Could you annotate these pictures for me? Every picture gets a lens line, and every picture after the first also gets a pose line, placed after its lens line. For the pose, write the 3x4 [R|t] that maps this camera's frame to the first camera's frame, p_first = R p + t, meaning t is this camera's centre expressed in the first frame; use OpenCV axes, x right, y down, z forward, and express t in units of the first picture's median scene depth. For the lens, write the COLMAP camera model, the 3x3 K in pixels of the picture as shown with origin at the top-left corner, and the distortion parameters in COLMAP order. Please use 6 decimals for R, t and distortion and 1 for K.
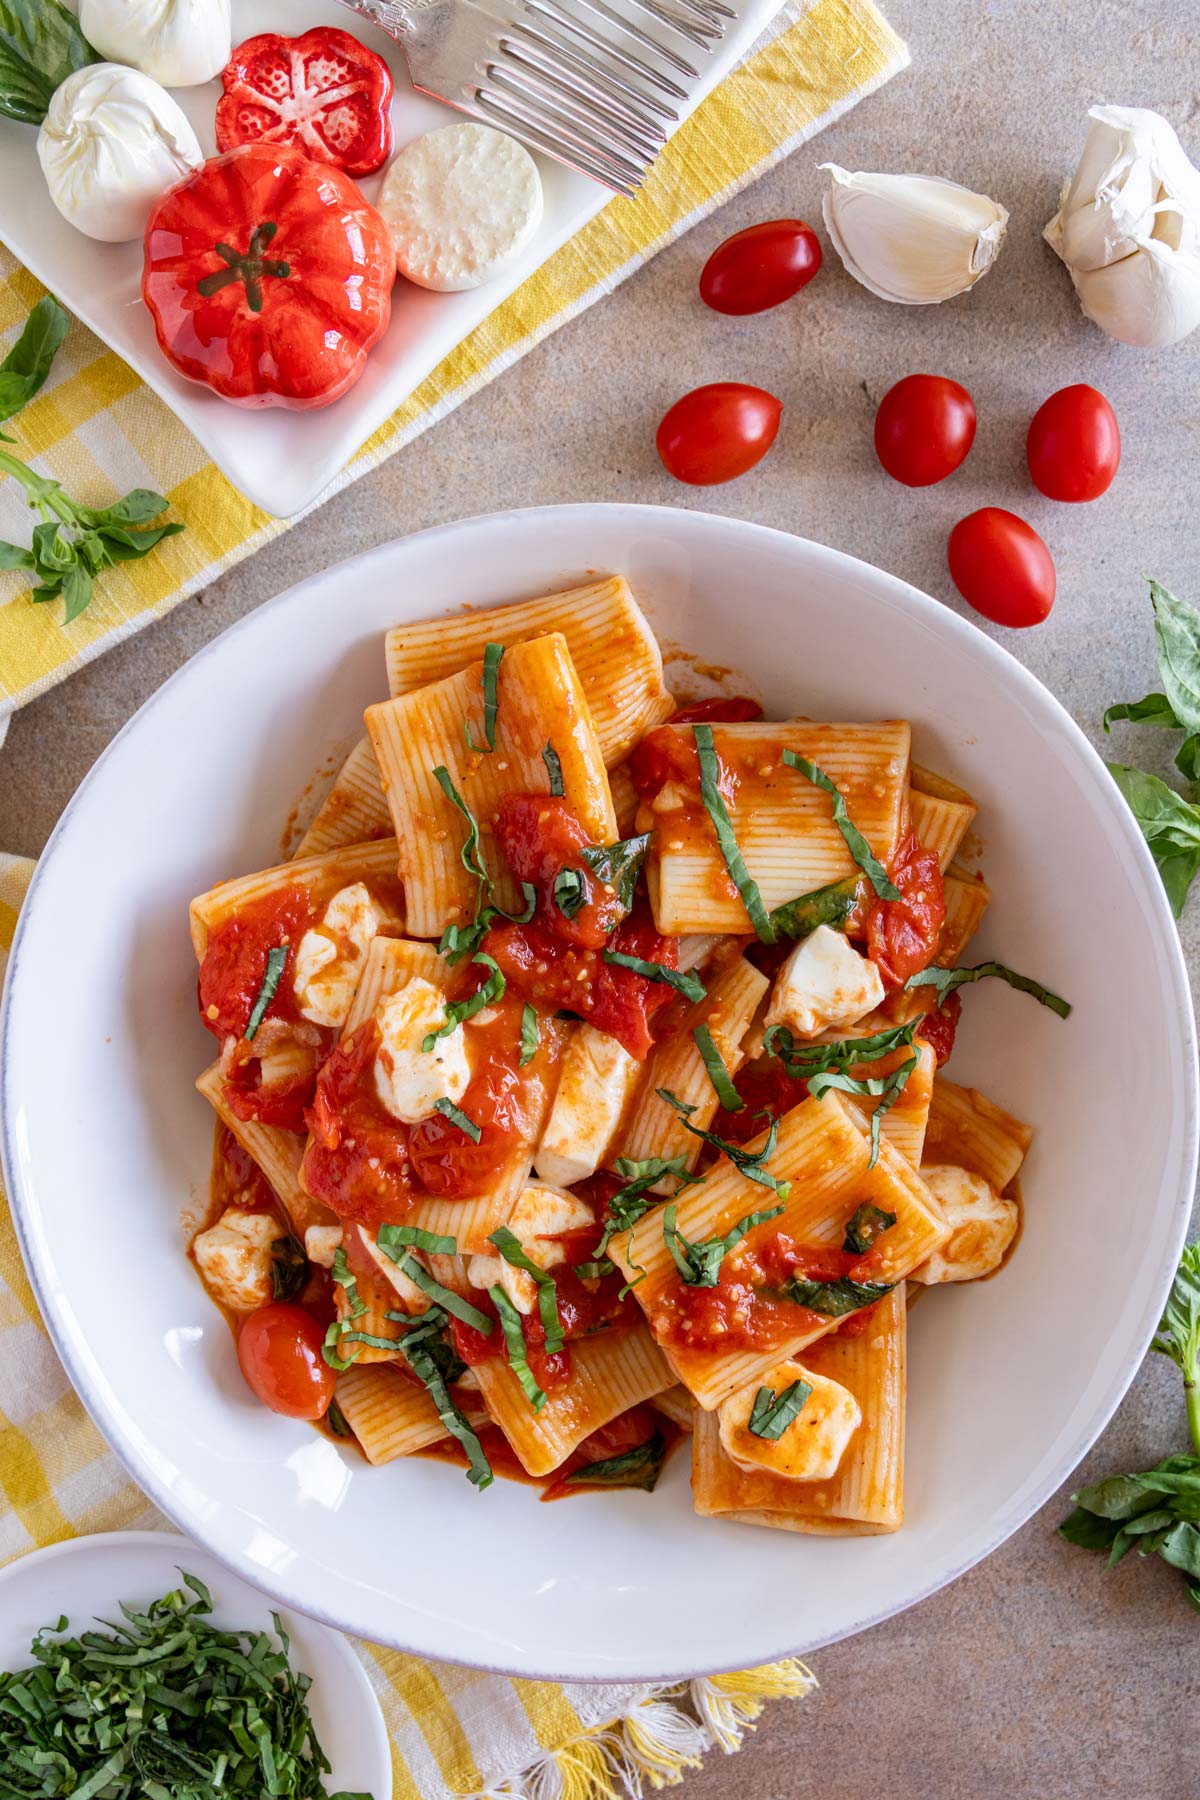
lens RADIAL K [[2356.5, 0, 600.0], [0, 2356.5, 900.0], [0, 0, 1]] dist [-0.014448, -0.060397]
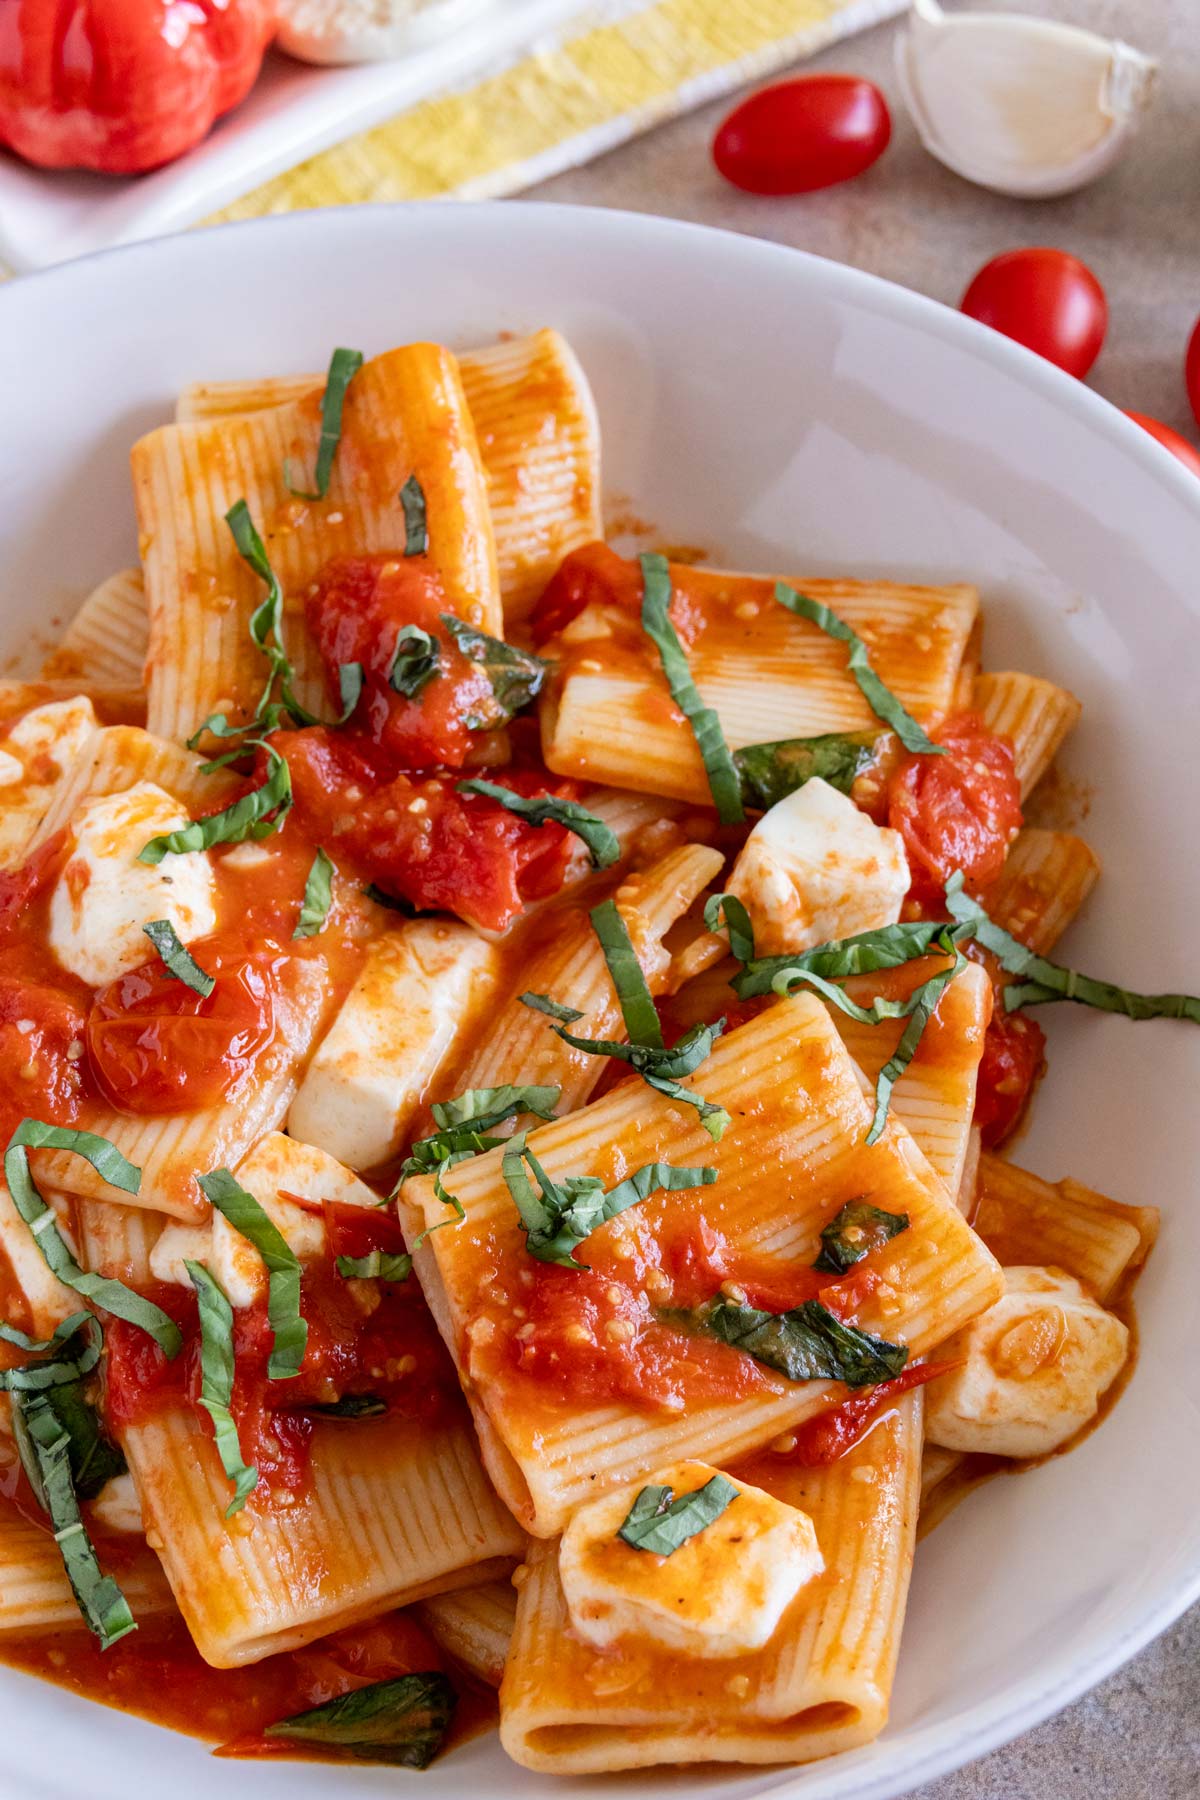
lens RADIAL K [[4877.6, 0, 600.0], [0, 4877.6, 900.0], [0, 0, 1]] dist [-0.089402, 0.213790]
pose [[0.994297, 0.101190, -0.033684, 0.082989], [-0.100849, 0.789343, -0.605613, 0.798740], [-0.034694, 0.605556, 0.795046, 0.012731]]
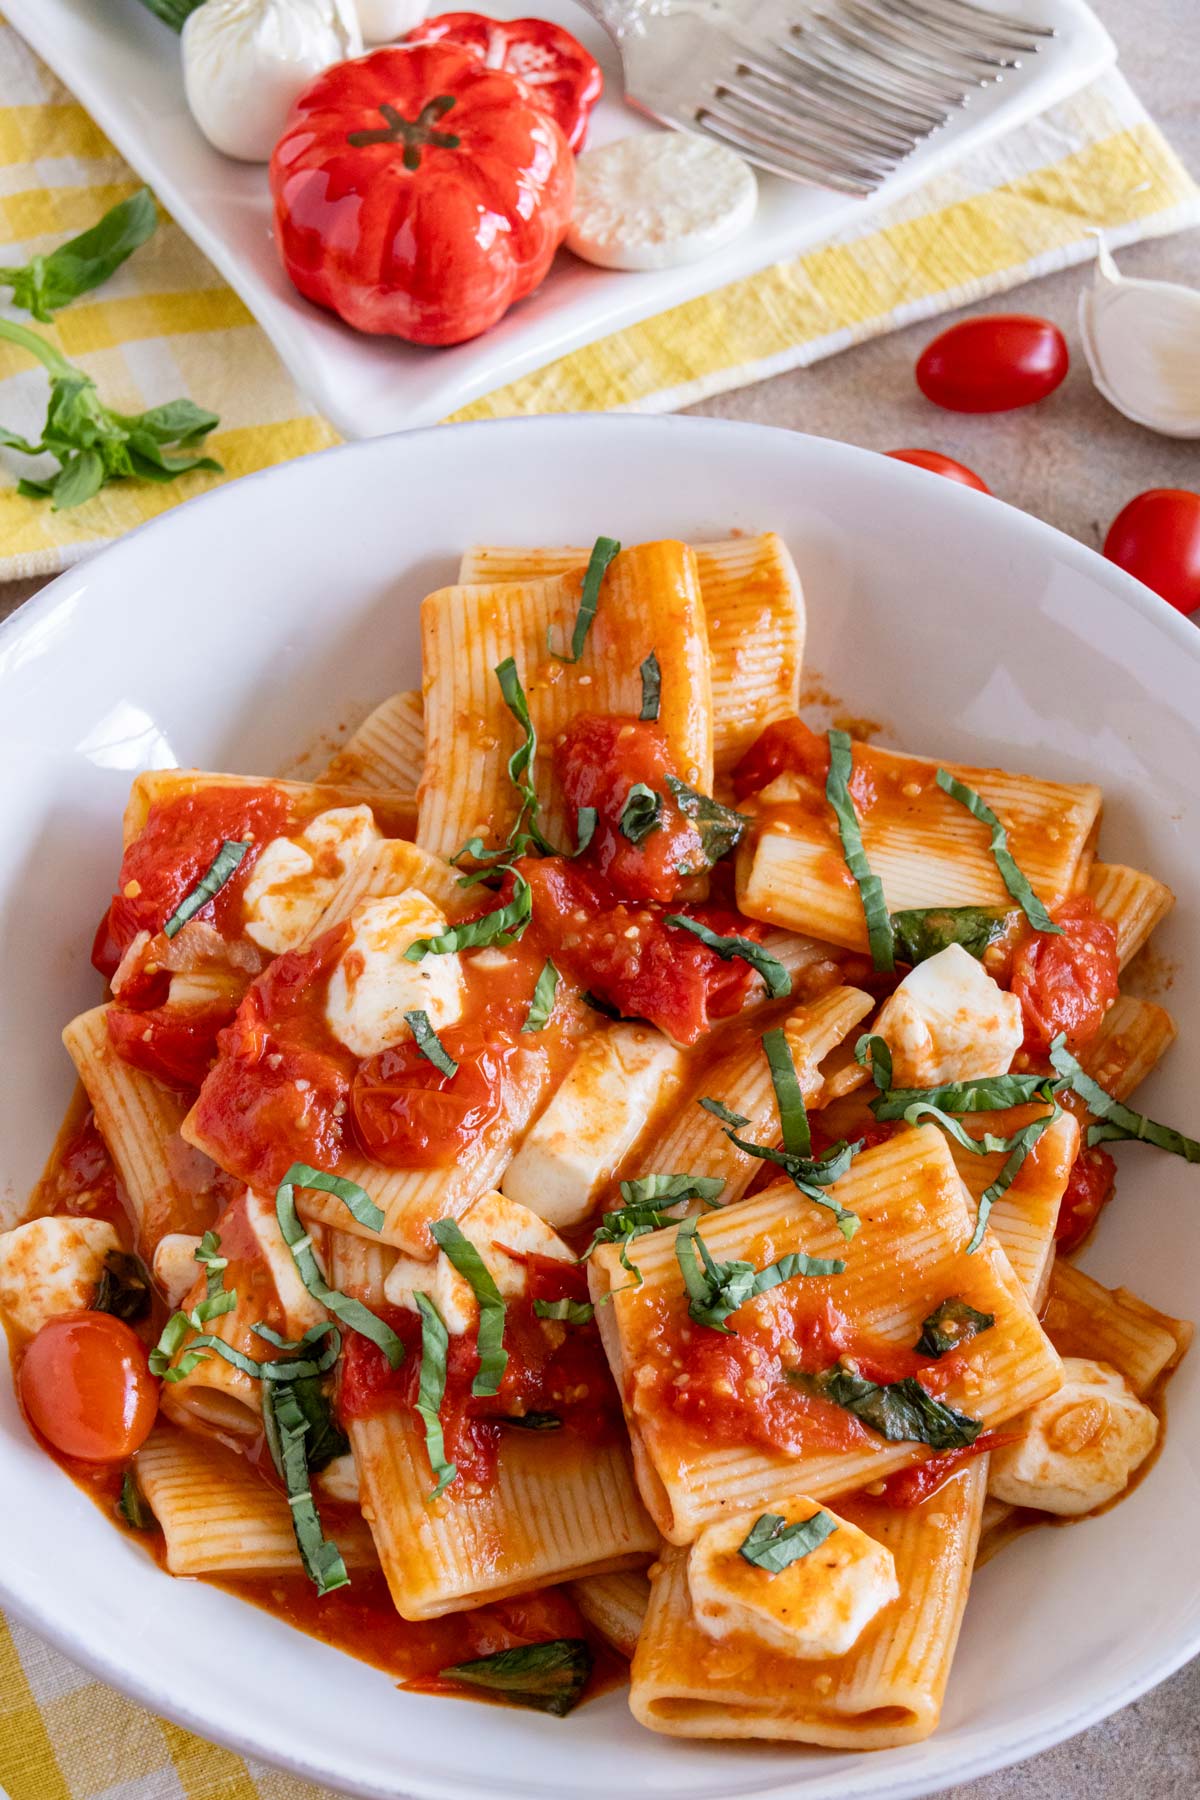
lens RADIAL K [[4712.7, 0, 600.0], [0, 4712.7, 900.0], [0, 0, 1]] dist [-0.104953, 0.397710]
pose [[0.977261, 0.209122, -0.035049, 0.032360], [-0.191400, 0.798871, -0.570237, 0.868183], [-0.091249, 0.563979, 0.820732, -0.229799]]
